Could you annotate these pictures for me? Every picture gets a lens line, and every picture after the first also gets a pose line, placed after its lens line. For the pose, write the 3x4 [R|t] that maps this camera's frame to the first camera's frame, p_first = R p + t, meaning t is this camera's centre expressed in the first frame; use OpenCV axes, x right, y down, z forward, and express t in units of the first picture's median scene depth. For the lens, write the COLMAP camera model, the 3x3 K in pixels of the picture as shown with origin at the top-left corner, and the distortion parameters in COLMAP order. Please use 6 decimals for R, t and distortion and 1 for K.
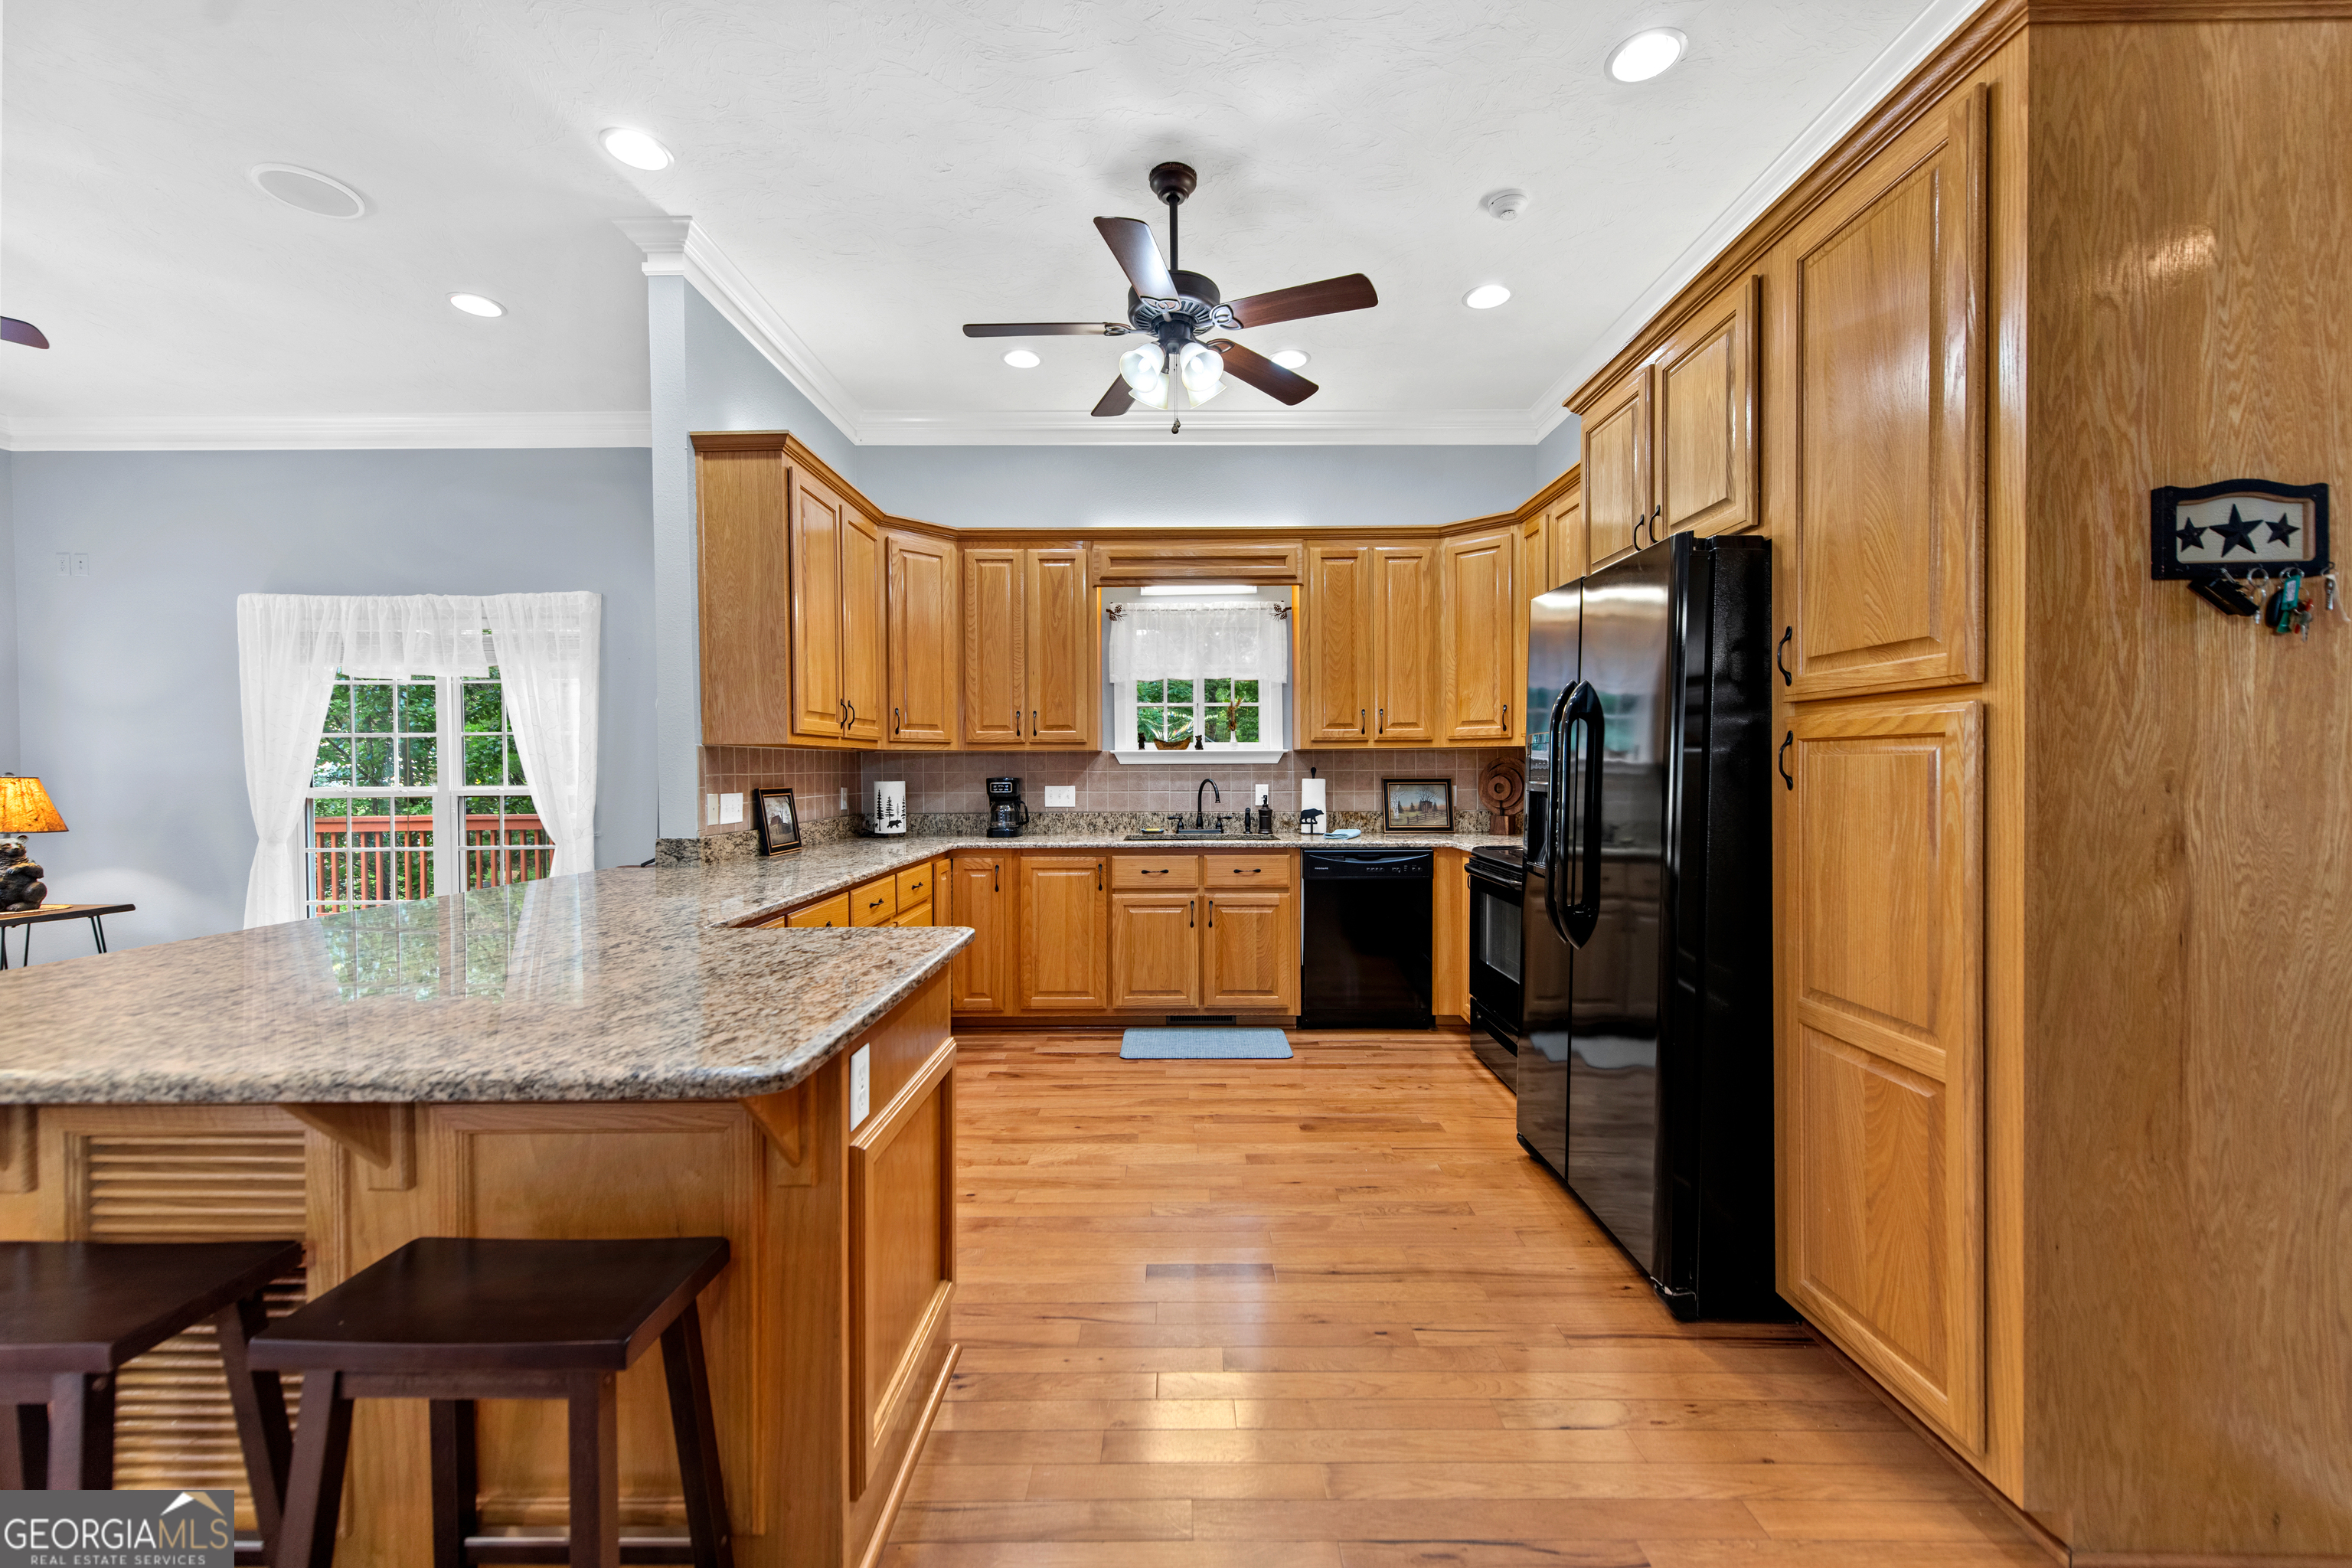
lens RADIAL K [[922.7, 0, 1180.1], [0, 922.7, 779.3], [0, 0, 1]] dist [0.018149, -0.005642]
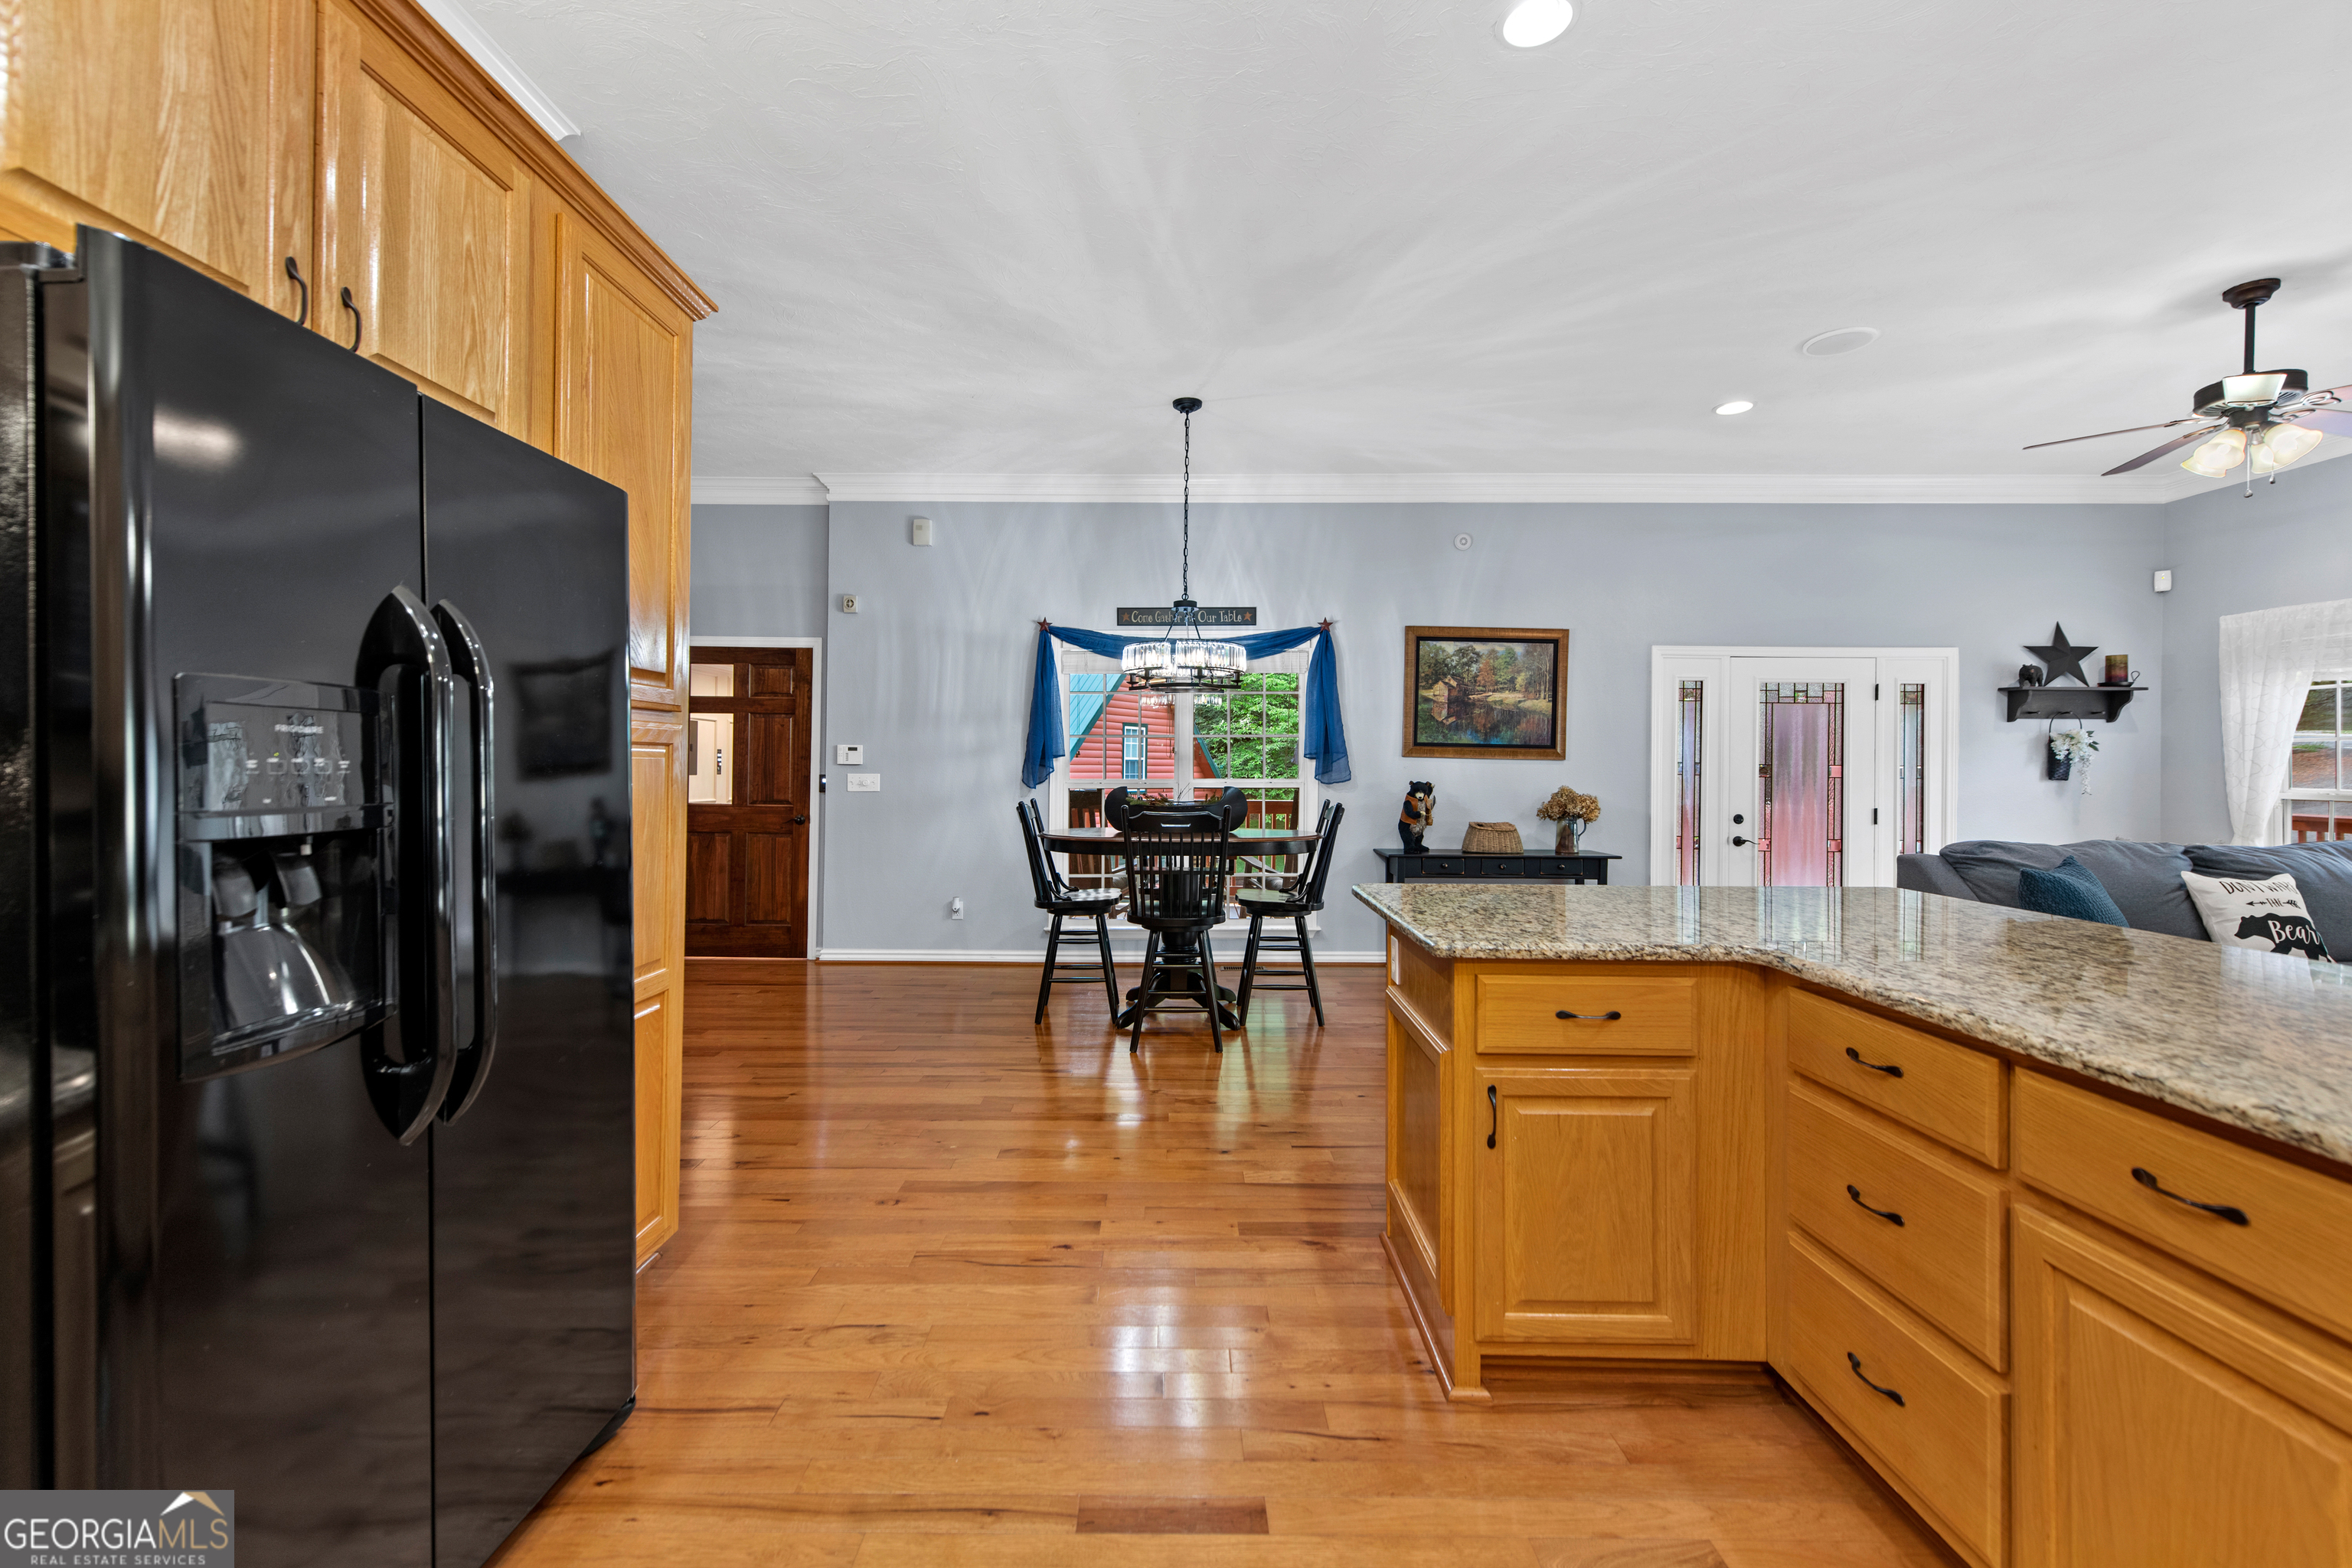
lens RADIAL K [[958.2, 0, 1171.1], [0, 958.2, 767.6], [0, 0, 1]] dist [0.020116, -0.006850]
pose [[-0.999998, -0.000826, 0.001939, 0.016548], [-0.000796, 0.999885, 0.015116, -0.012622], [-0.001951, 0.015114, -0.999884, 0.880124]]
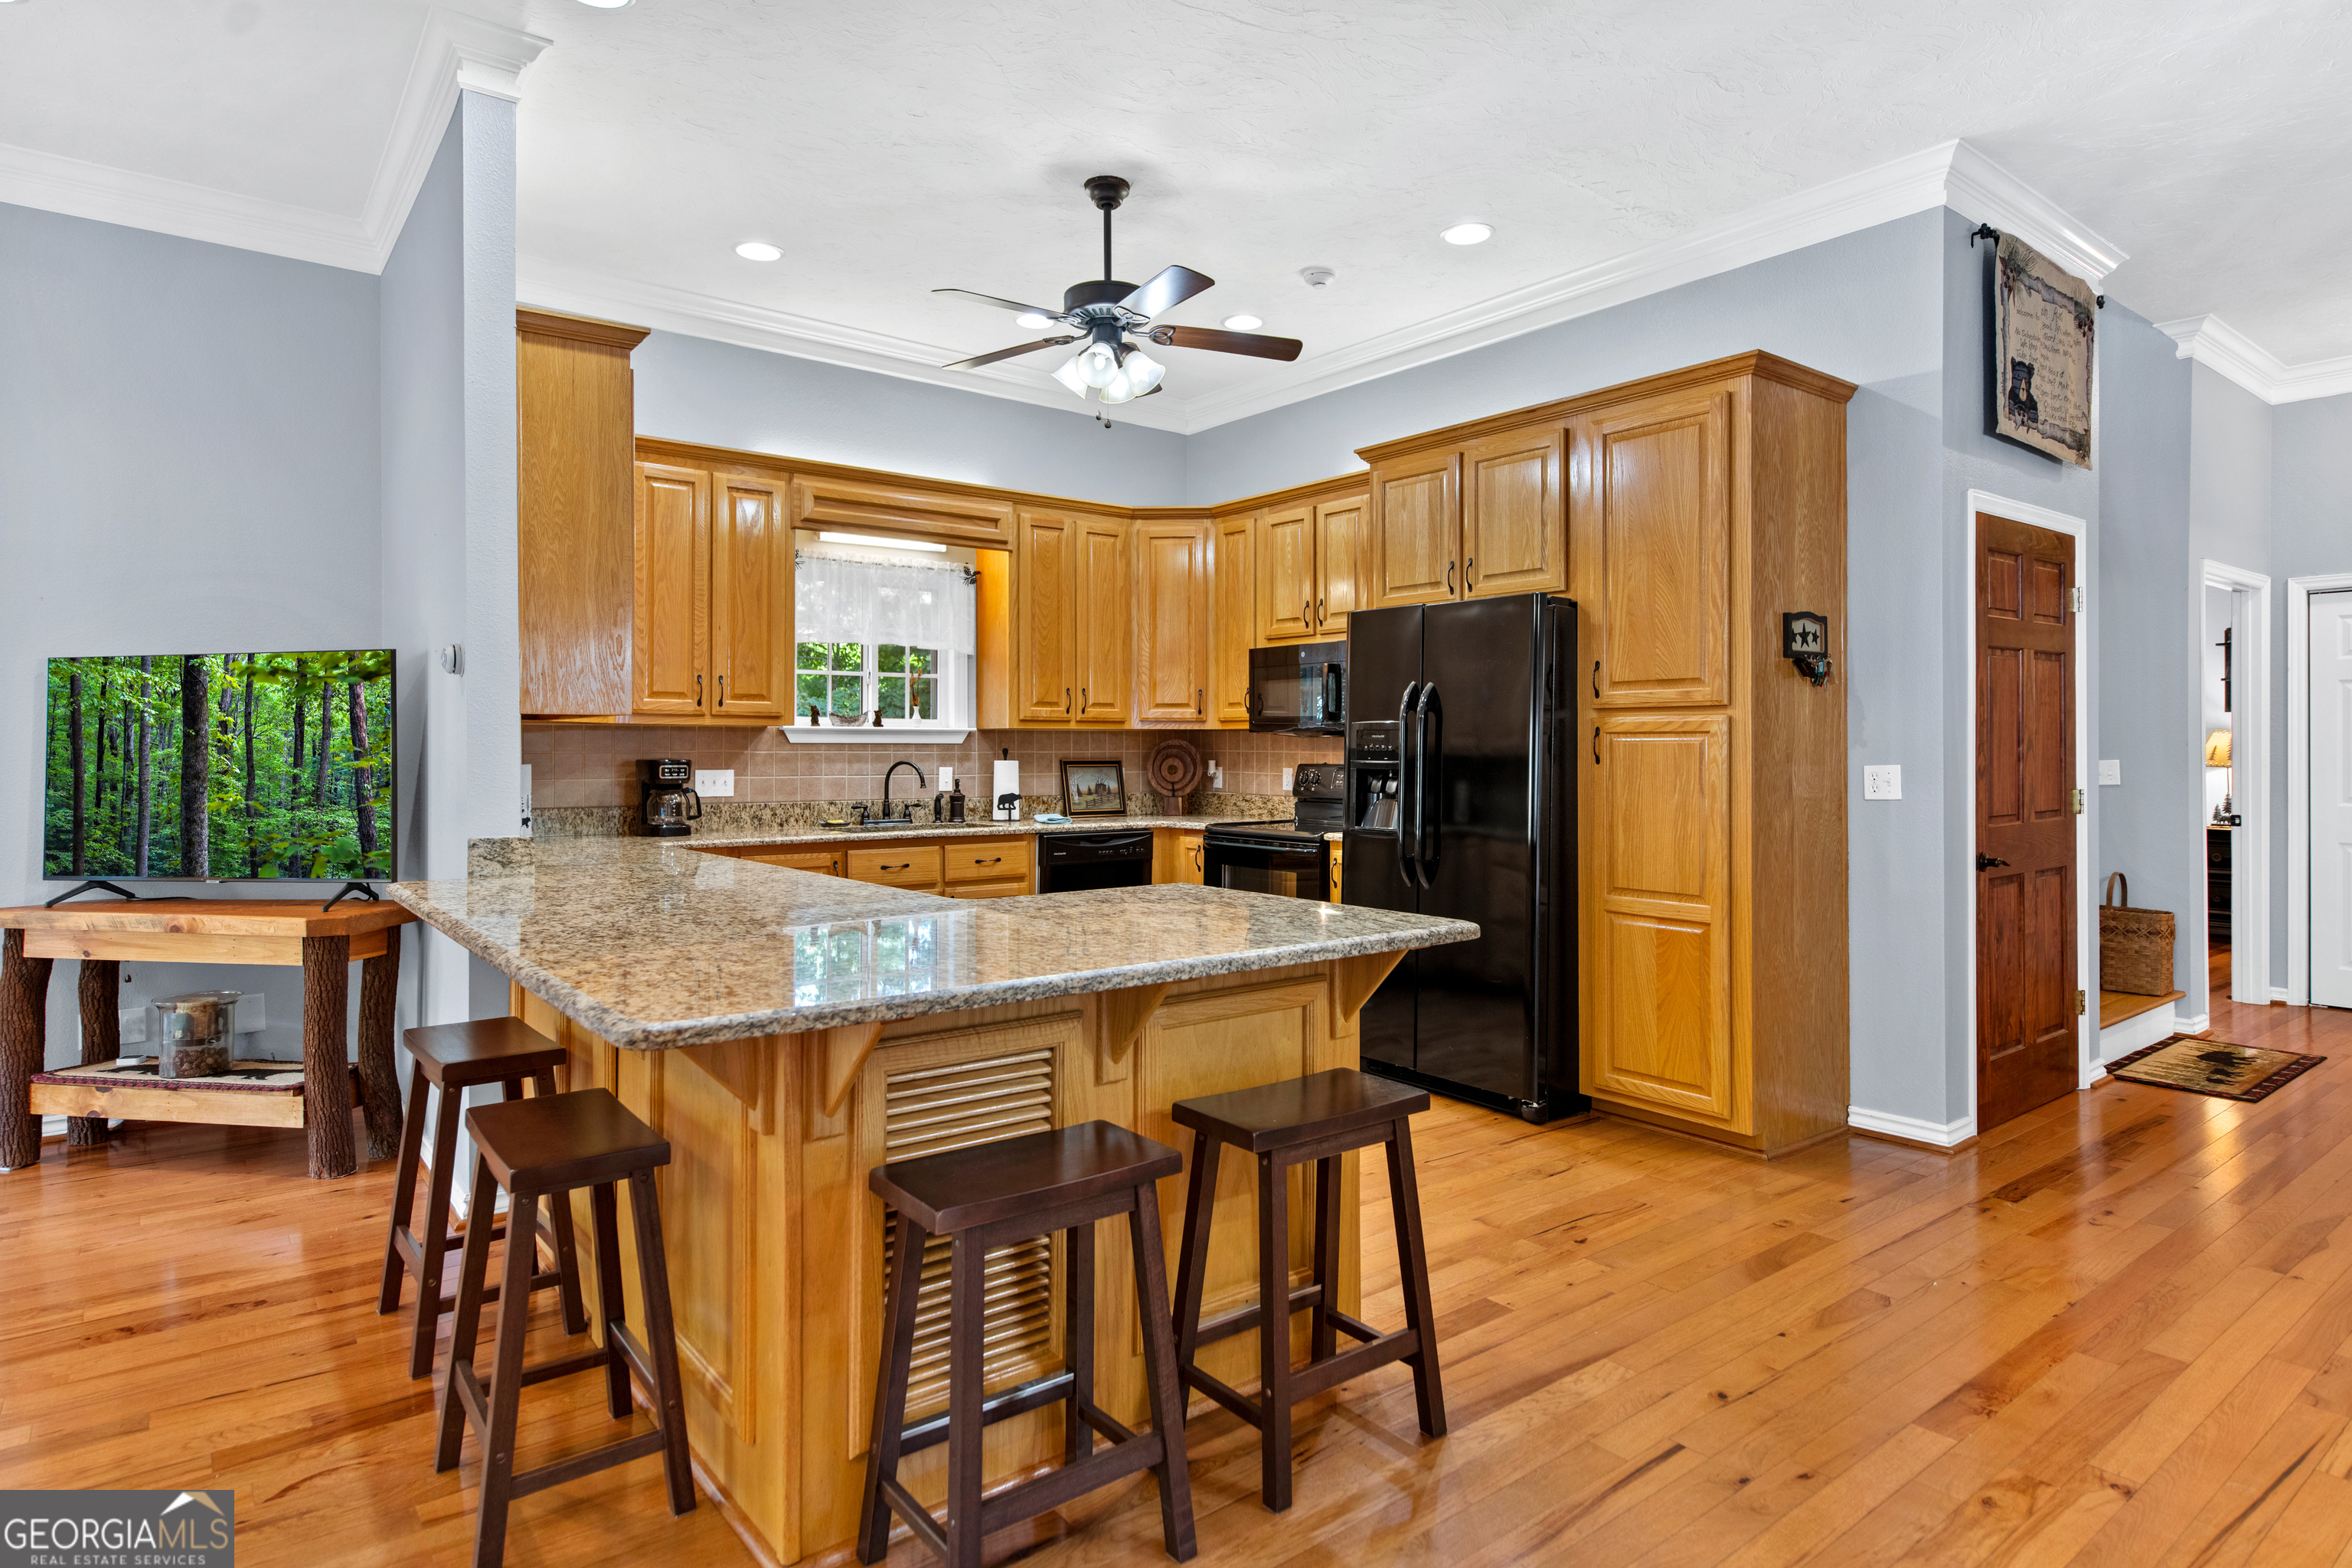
lens RADIAL K [[1290.1, 0, 1181.7], [0, 1290.1, 742.8], [0, 0, 1]] dist [0.016170, -0.000110]
pose [[0.785066, 0.008358, 0.619355, -0.562311], [0.003258, 0.999839, -0.017622, 0.005167], [-0.619403, 0.015852, 0.784913, -0.127061]]
